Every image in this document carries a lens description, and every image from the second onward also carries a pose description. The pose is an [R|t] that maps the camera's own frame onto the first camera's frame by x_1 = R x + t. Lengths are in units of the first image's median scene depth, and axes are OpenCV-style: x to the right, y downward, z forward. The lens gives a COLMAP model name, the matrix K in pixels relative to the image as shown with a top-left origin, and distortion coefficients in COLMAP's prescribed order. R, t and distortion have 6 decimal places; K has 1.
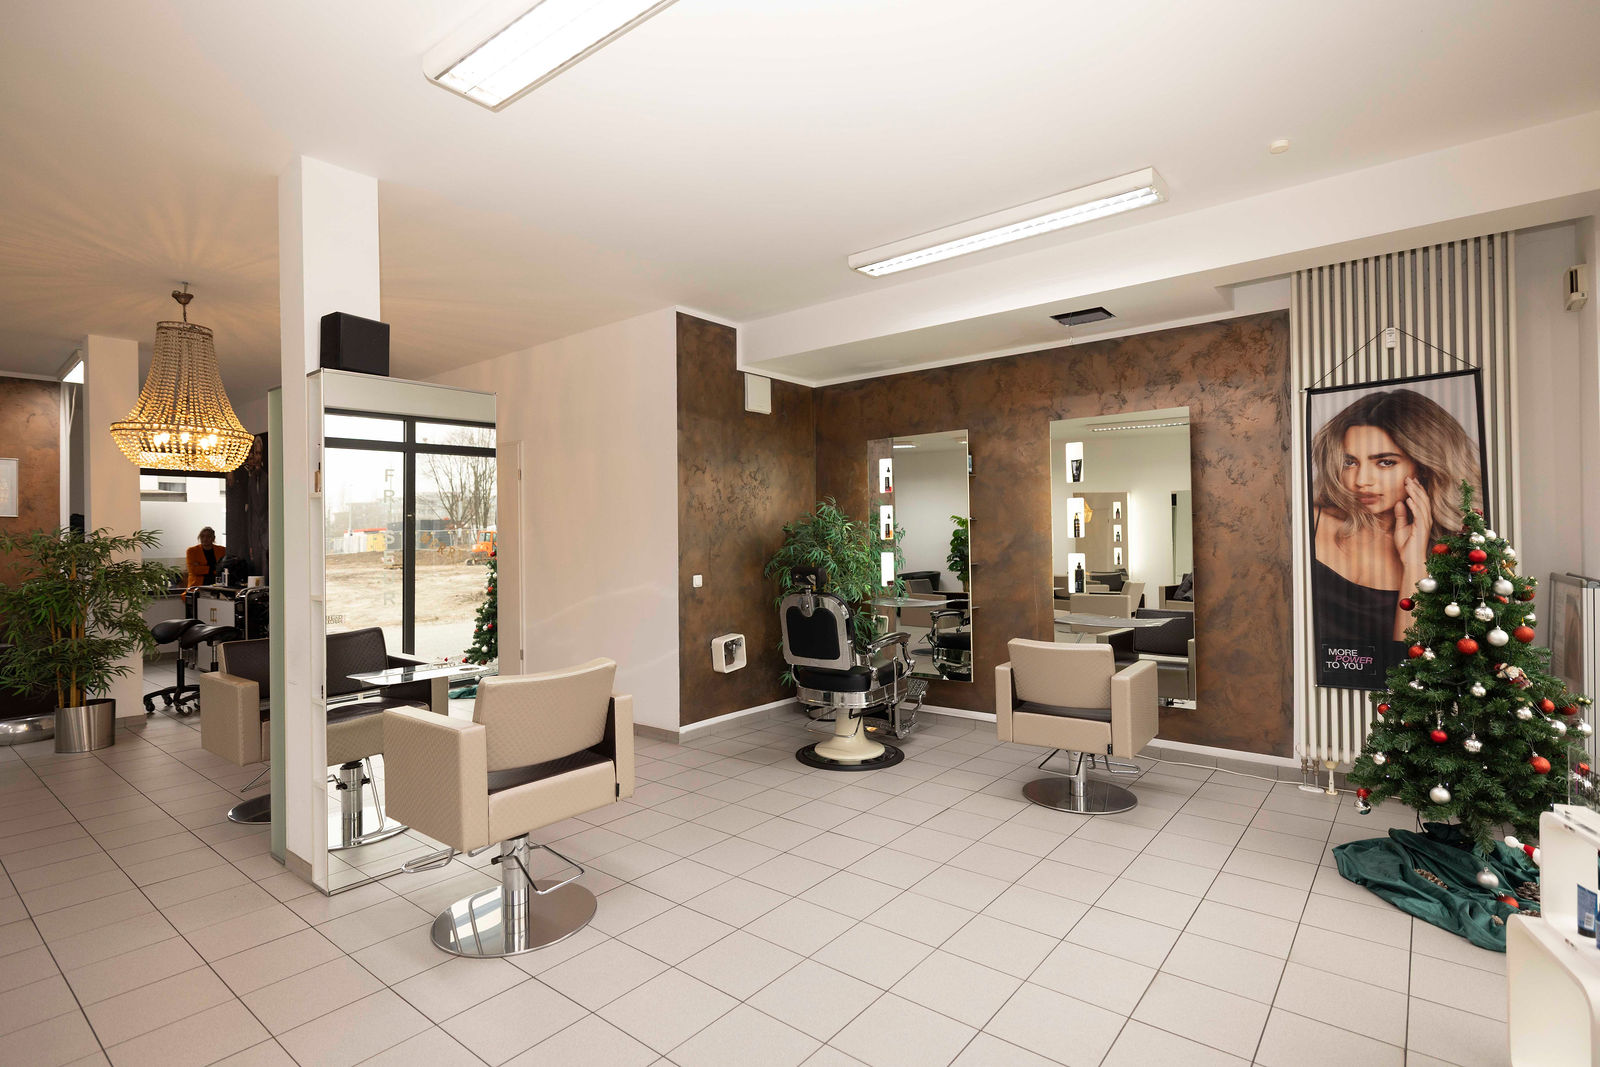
lens RADIAL K [[779.5, 0, 805.1], [0, 779.5, 528.6], [0, 0, 1]] dist [0.001891, 0.000183]
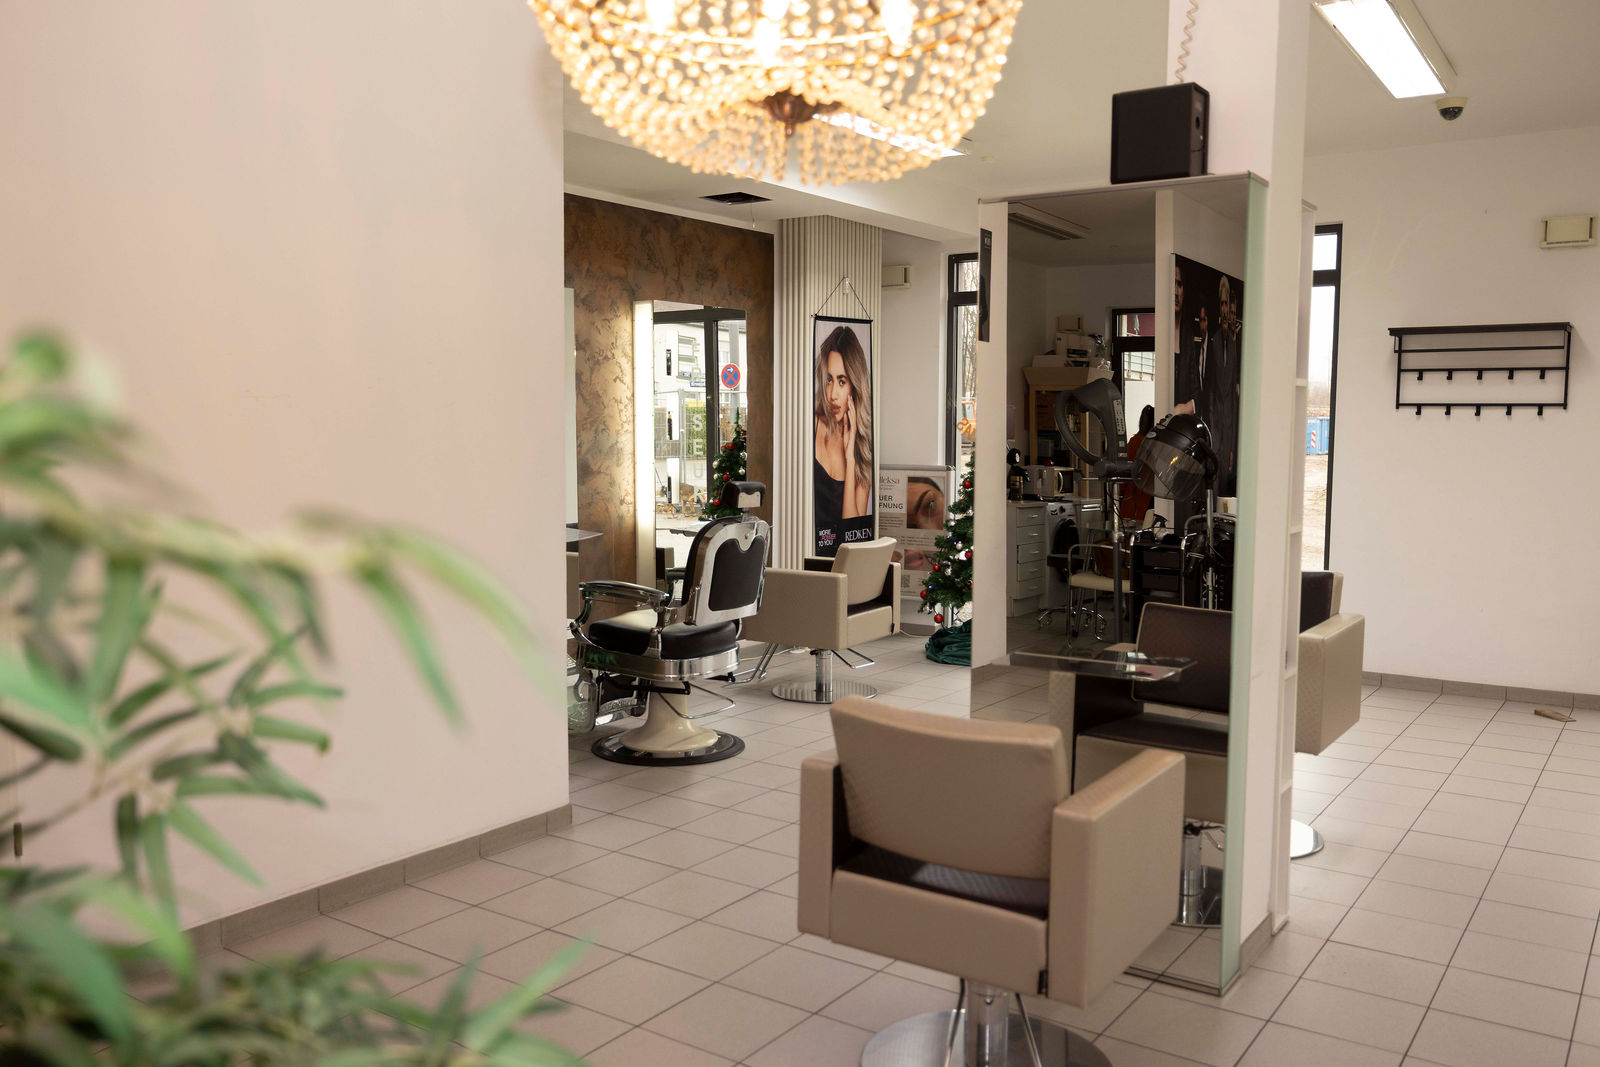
lens RADIAL K [[1317.3, 0, 786.9], [0, 1317.3, 538.9], [0, 0, 1]] dist [-0.028506, -0.005153]
pose [[-0.071186, -0.077859, 0.994420, -1.399914], [-0.014023, 0.996928, 0.077051, 0.007451], [-0.997364, -0.008460, -0.072059, 1.213382]]
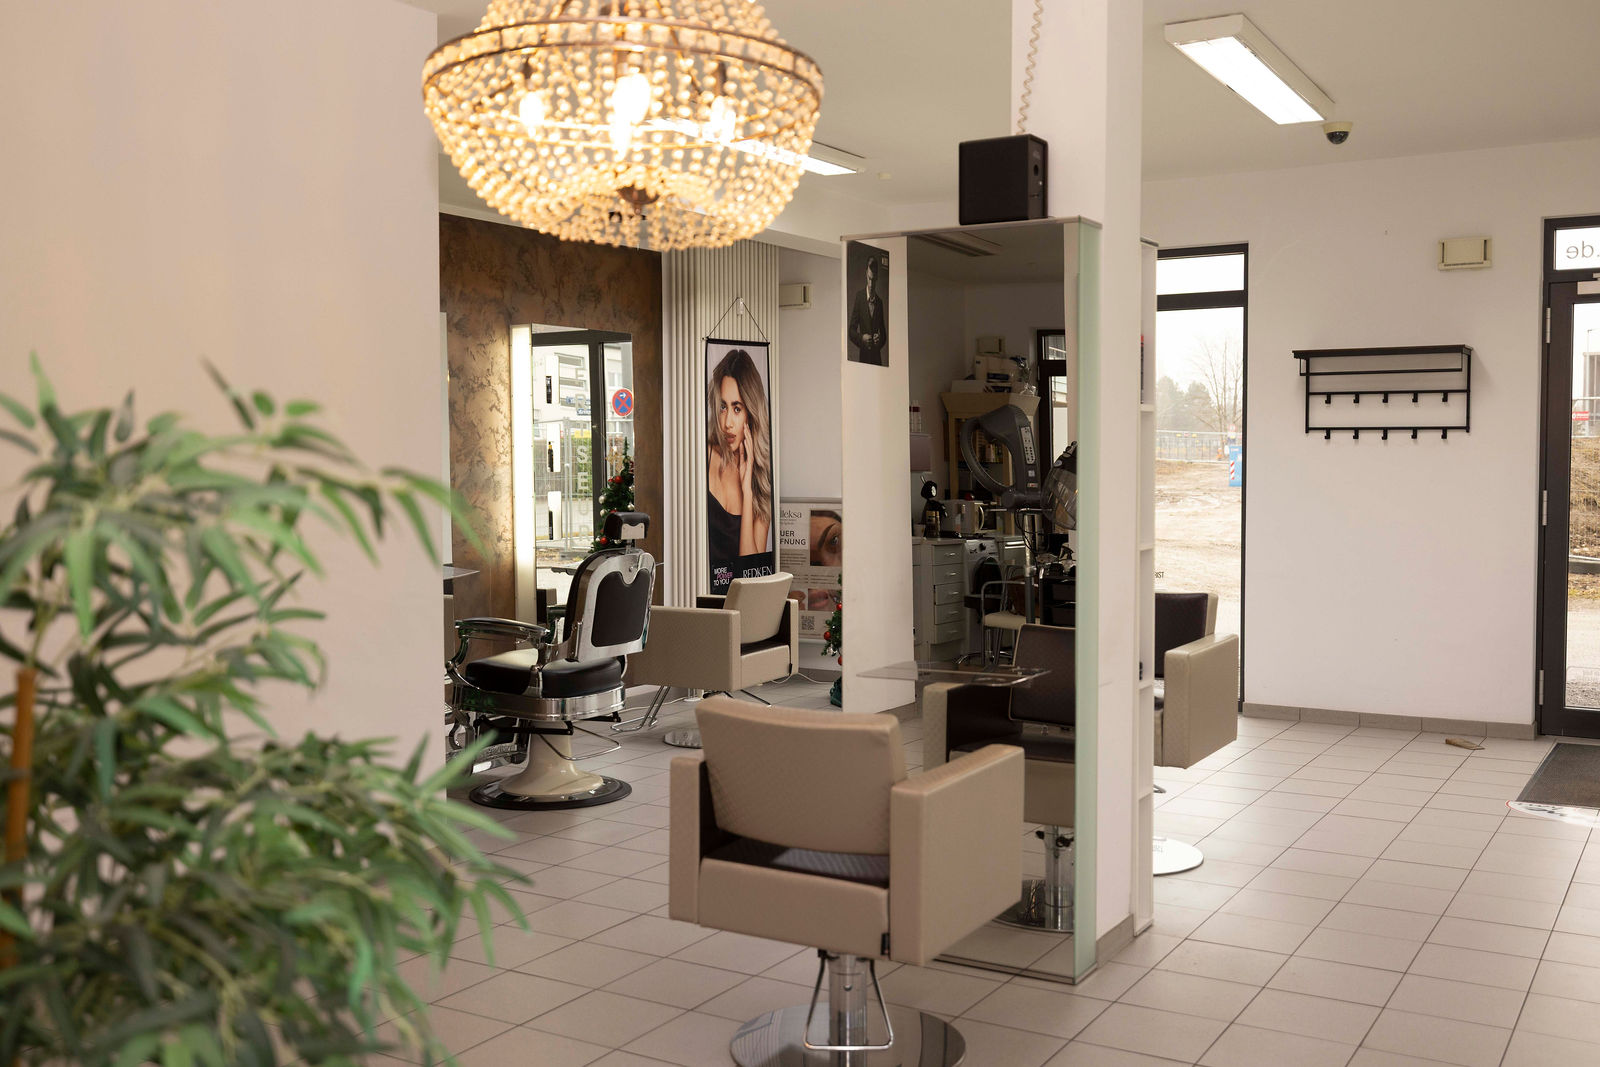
lens RADIAL K [[1561.1, 0, 812.3], [0, 1561.1, 538.6], [0, 0, 1]] dist [-0.025636, 0.000000]
pose [[-0.145982, -0.041537, 0.988415, -1.617327], [-0.005935, 0.999137, 0.041111, 0.014650], [-0.989269, 0.000135, -0.146102, 1.204630]]
